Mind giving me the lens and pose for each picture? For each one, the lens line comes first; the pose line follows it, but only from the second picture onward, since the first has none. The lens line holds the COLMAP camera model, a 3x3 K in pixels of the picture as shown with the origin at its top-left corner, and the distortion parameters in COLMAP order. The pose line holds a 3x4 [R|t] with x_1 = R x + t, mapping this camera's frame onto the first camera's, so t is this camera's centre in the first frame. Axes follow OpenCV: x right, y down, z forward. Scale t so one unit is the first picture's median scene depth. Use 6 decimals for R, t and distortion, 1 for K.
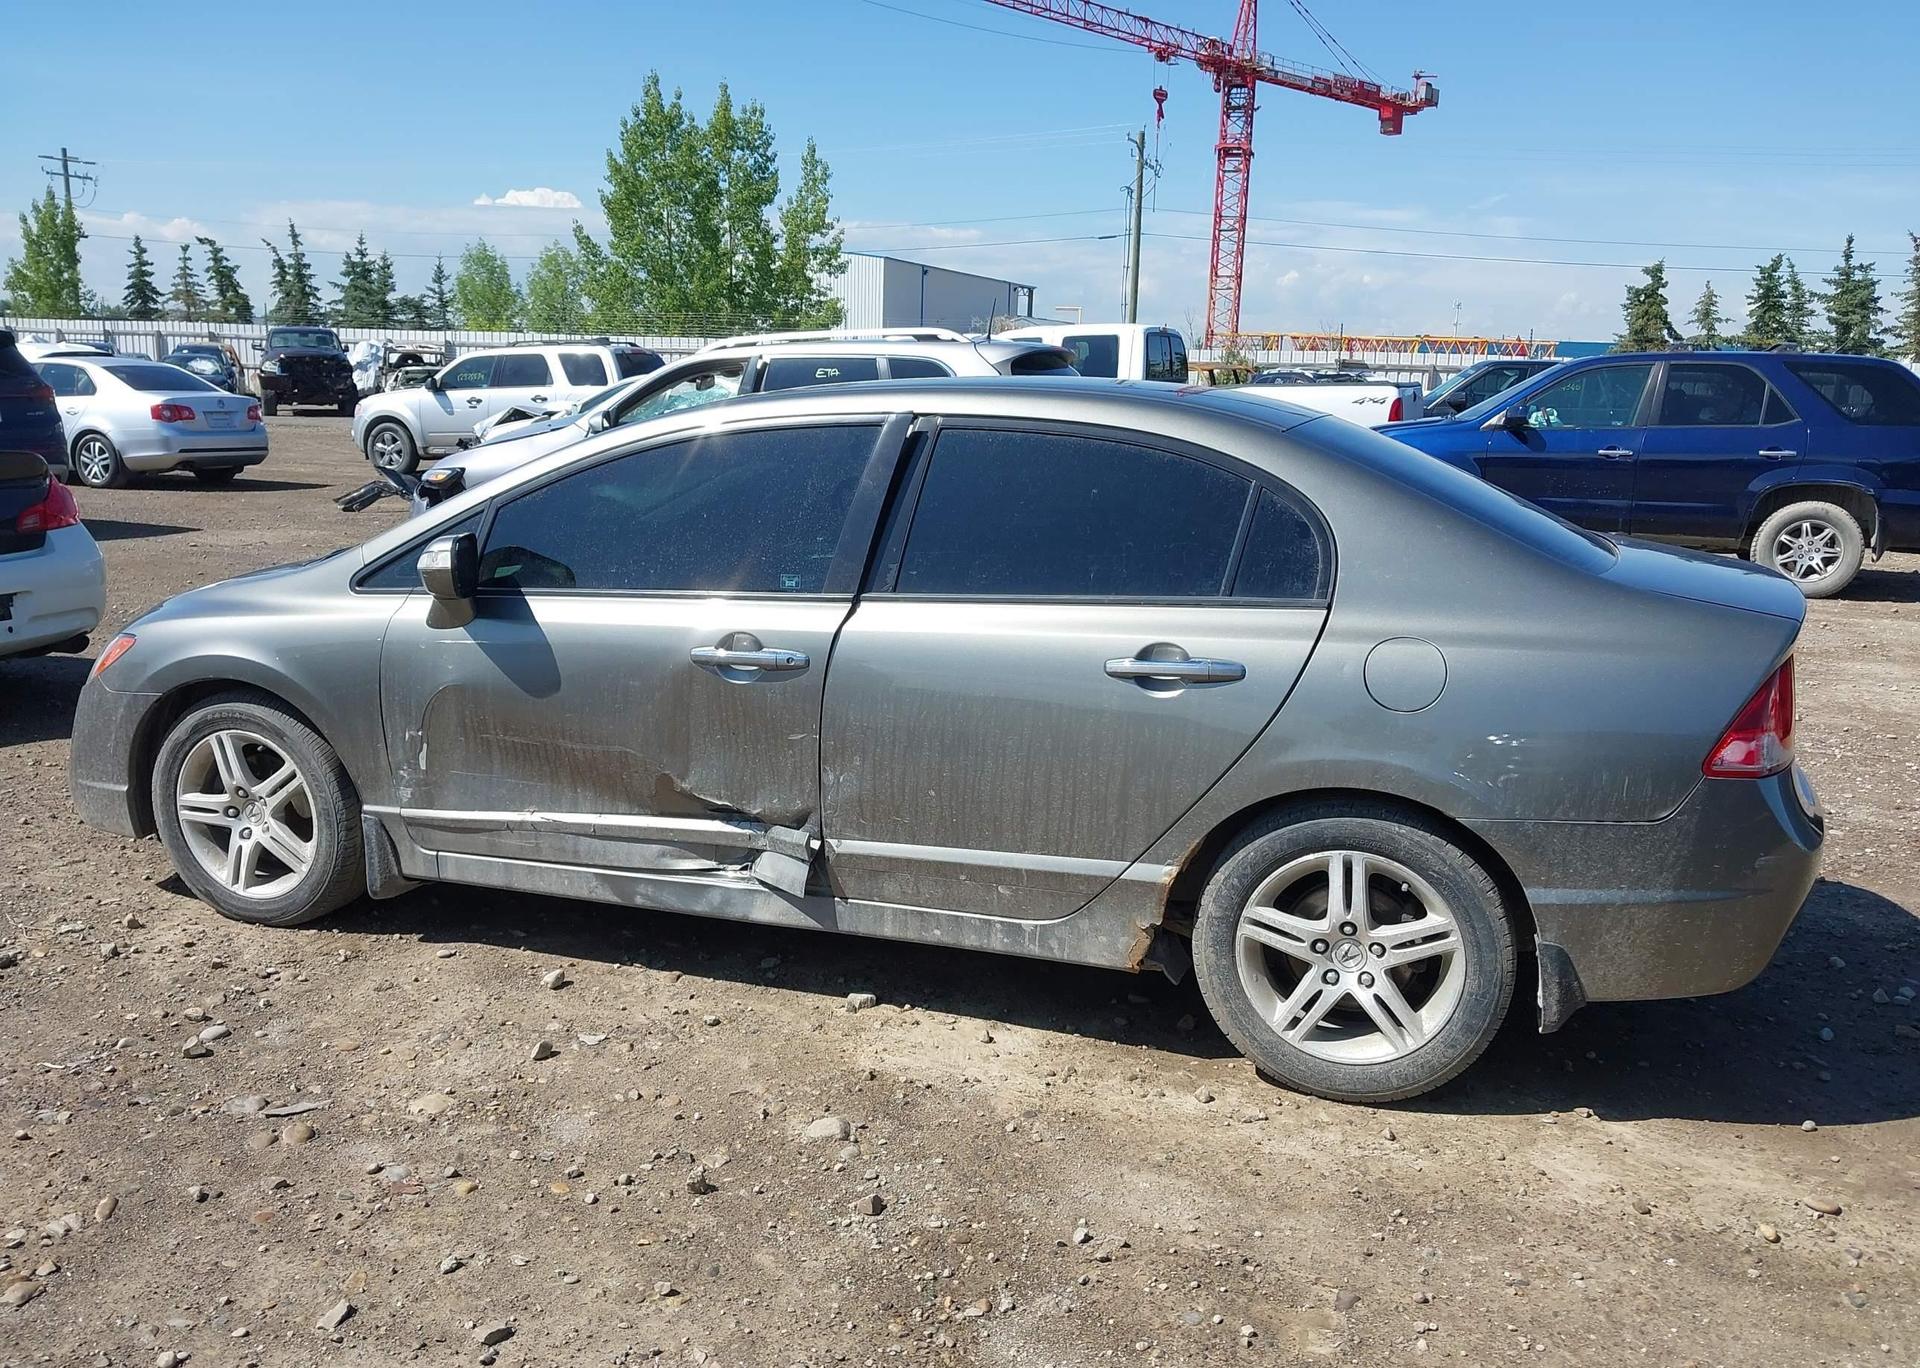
lens RADIAL K [[1523.6, 0, 965.2], [0, 1523.6, 670.2], [0, 0, 1]] dist [0.013388, -0.029568]
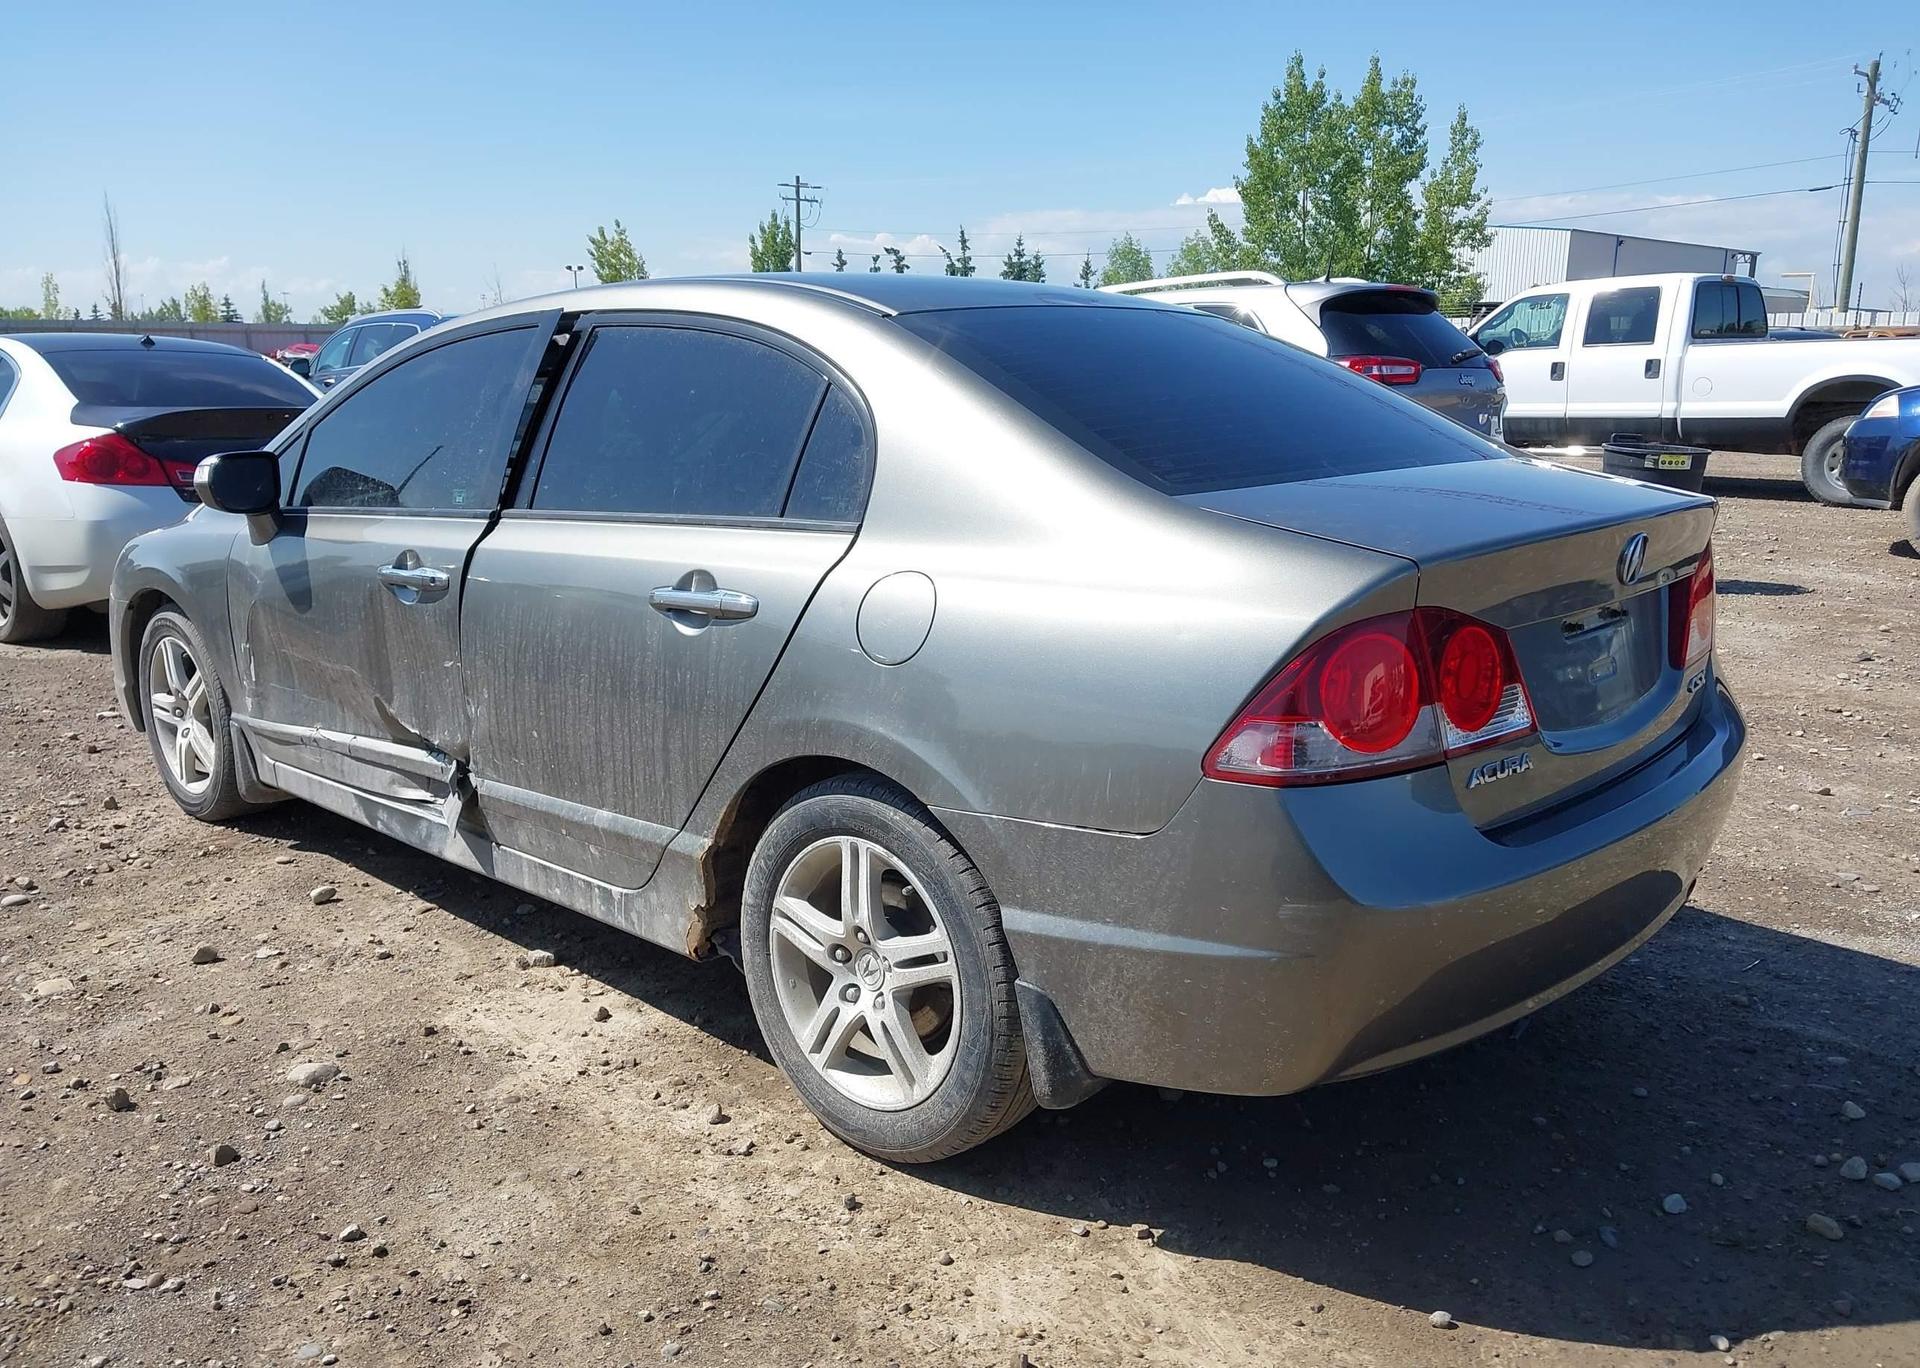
lens RADIAL K [[1523.6, 0, 974.7], [0, 1523.6, 681.9], [0, 0, 1]] dist [0.013388, -0.029568]
pose [[0.909602, 0.061297, -0.410933, 0.492412], [-0.056098, 0.998119, 0.024710, 0.011707], [0.411675, 0.000576, 0.911330, 0.239584]]
